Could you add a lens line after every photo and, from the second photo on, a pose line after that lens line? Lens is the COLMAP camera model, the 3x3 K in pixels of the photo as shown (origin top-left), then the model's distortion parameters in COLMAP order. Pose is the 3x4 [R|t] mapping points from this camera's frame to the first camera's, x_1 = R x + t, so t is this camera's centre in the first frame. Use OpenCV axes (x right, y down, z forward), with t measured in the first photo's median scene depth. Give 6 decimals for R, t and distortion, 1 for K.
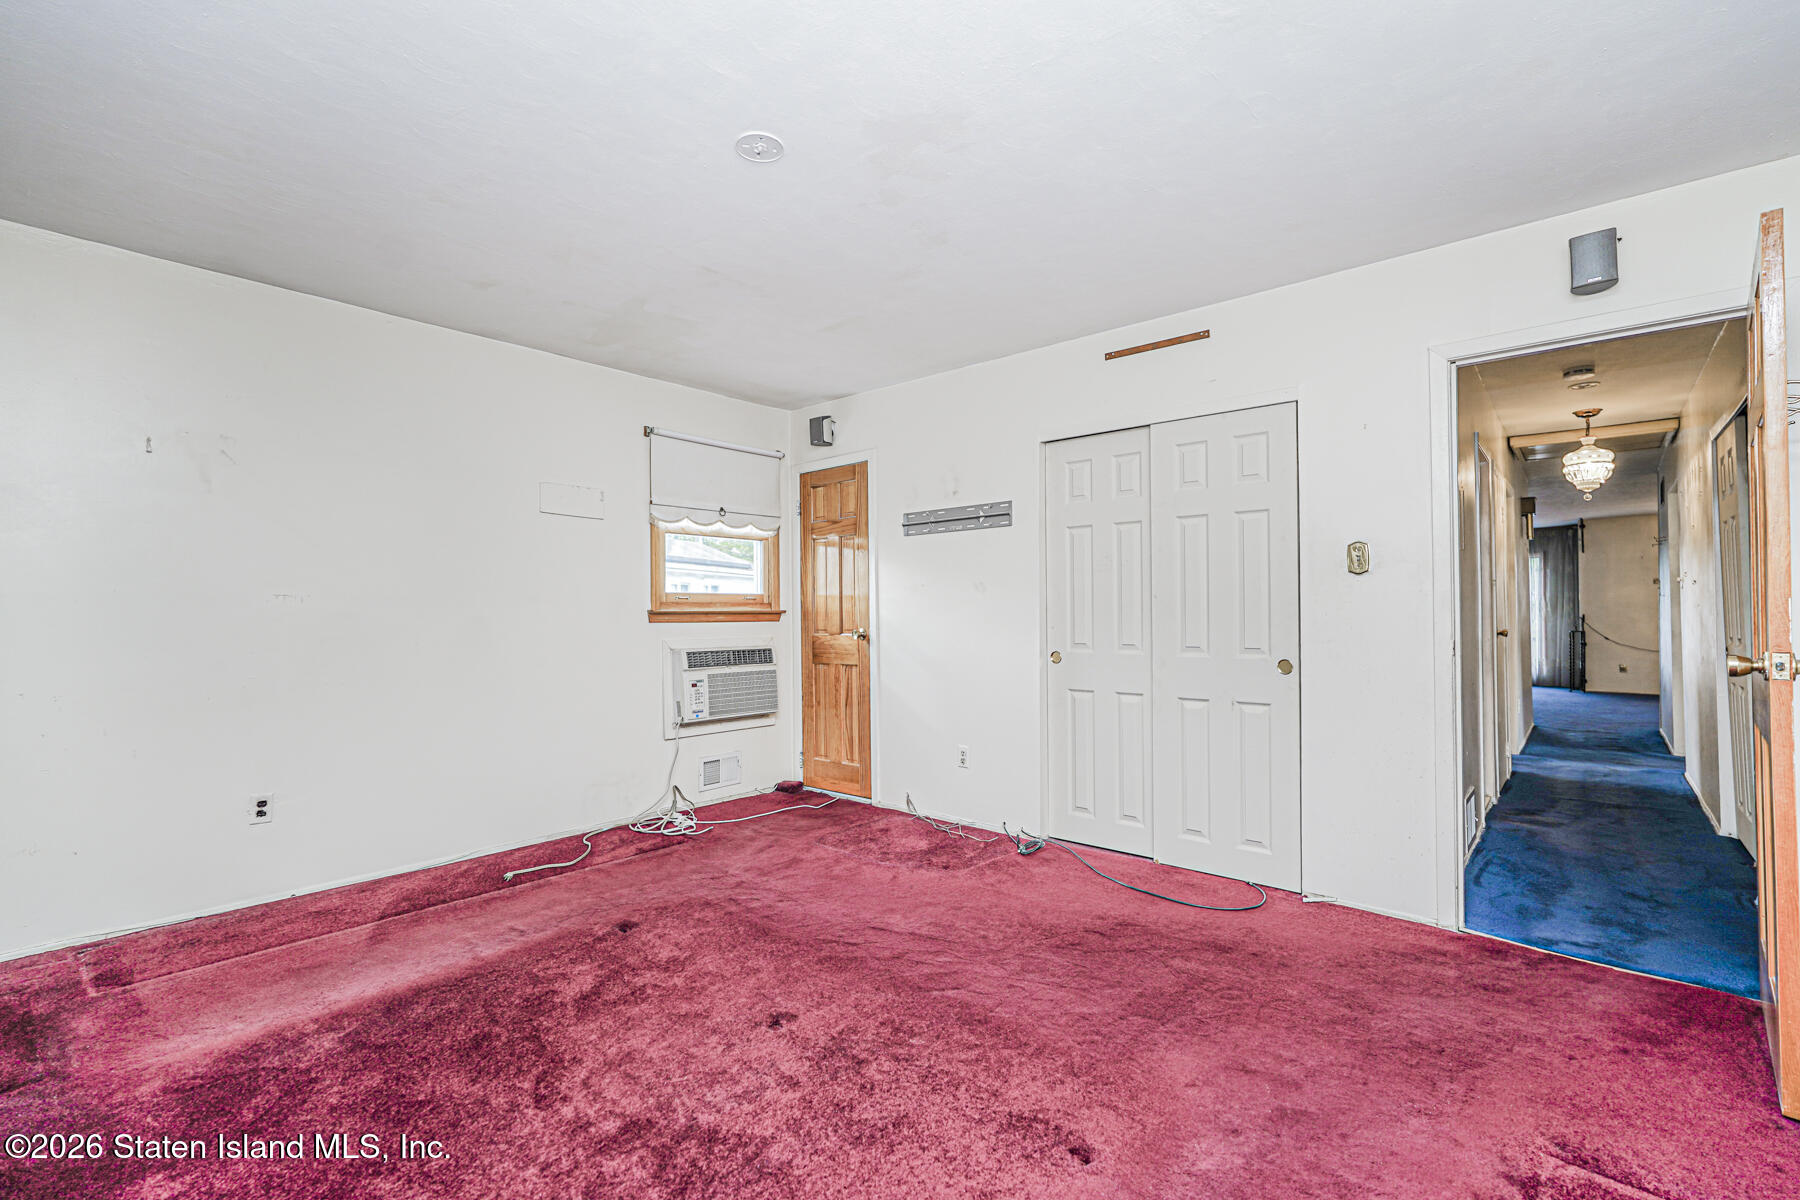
lens RADIAL K [[793.4, 0, 898.4], [0, 793.4, 600.3], [0, 0, 1]] dist [-0.015057, 0.008647]
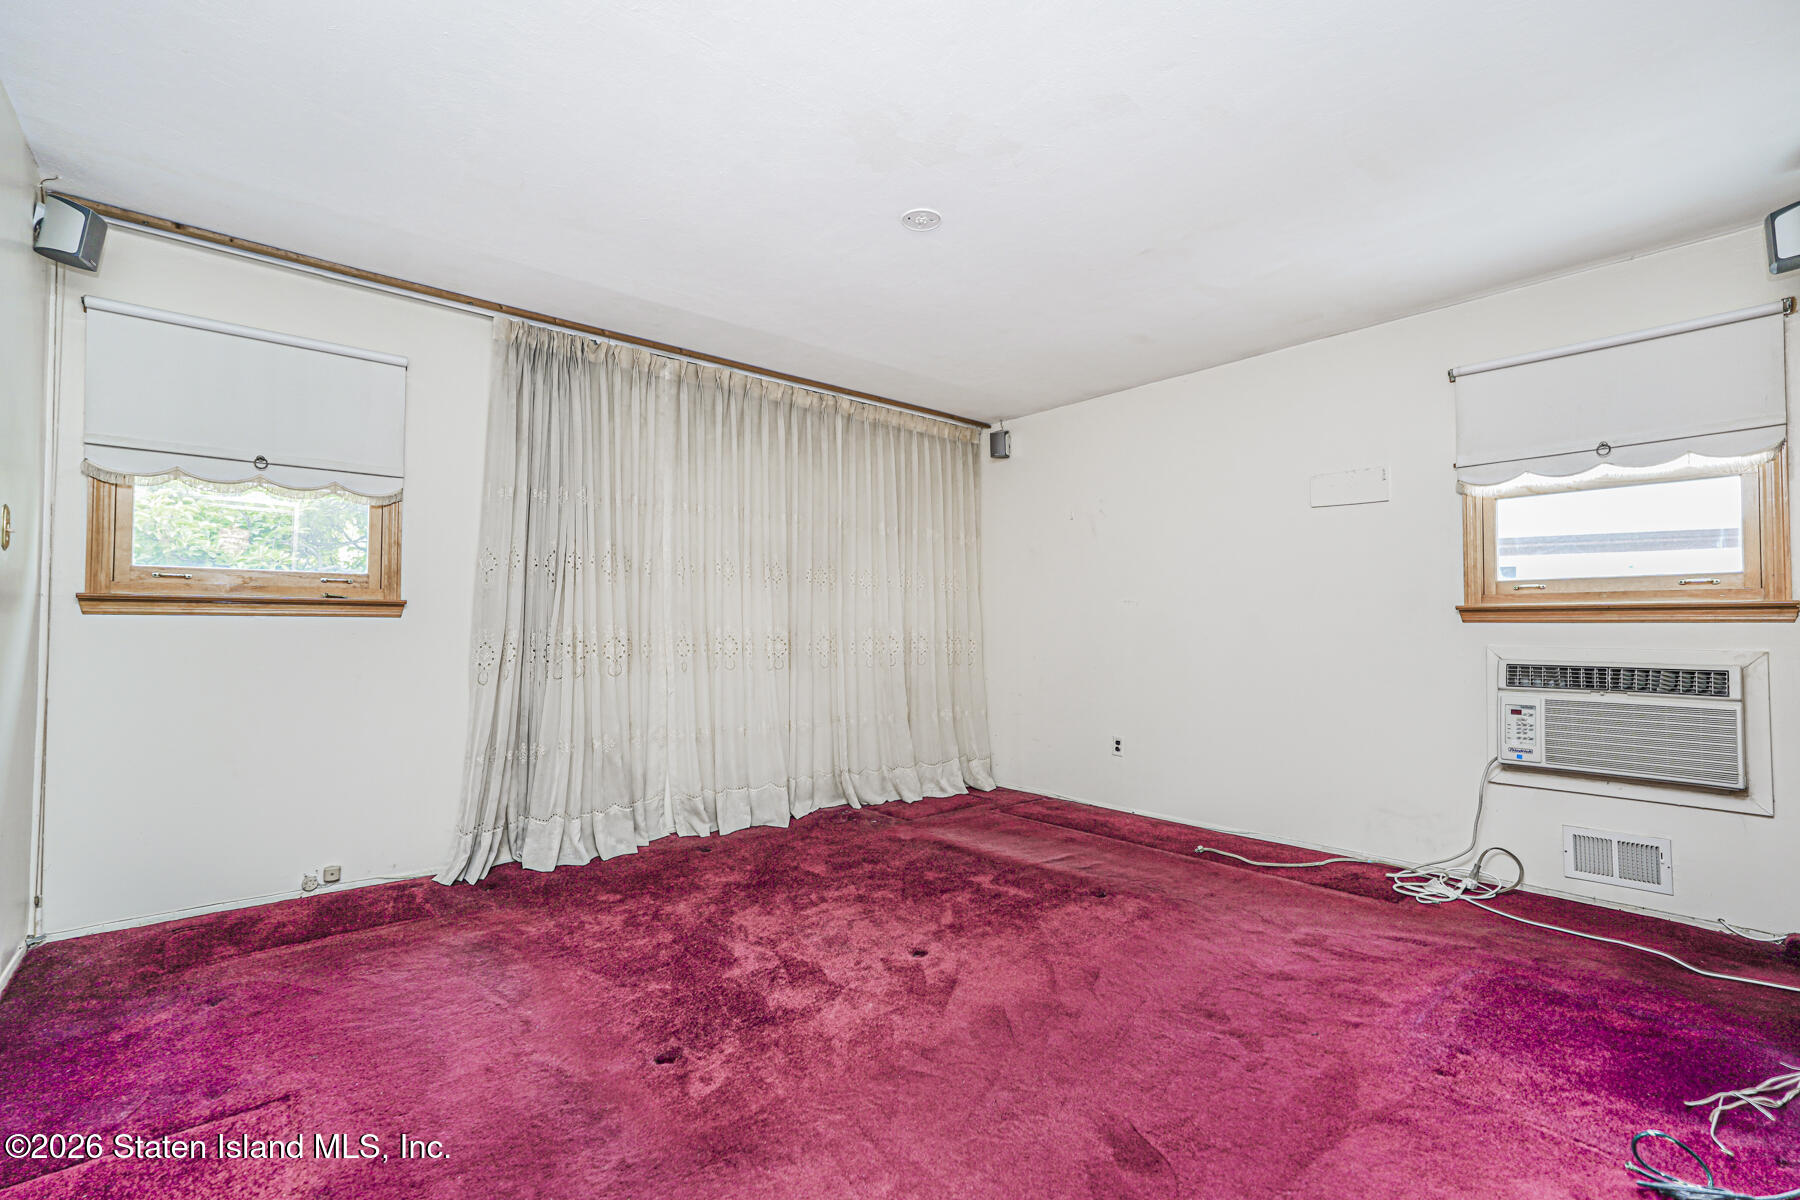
lens RADIAL K [[793.4, 0, 898.3], [0, 793.4, 604.2], [0, 0, 1]] dist [-0.015057, 0.008647]
pose [[-0.140872, -0.024769, -0.989718, 0.512815], [0.020080, 0.999410, -0.027869, 0.020560], [0.989824, -0.023799, -0.140291, 0.561518]]
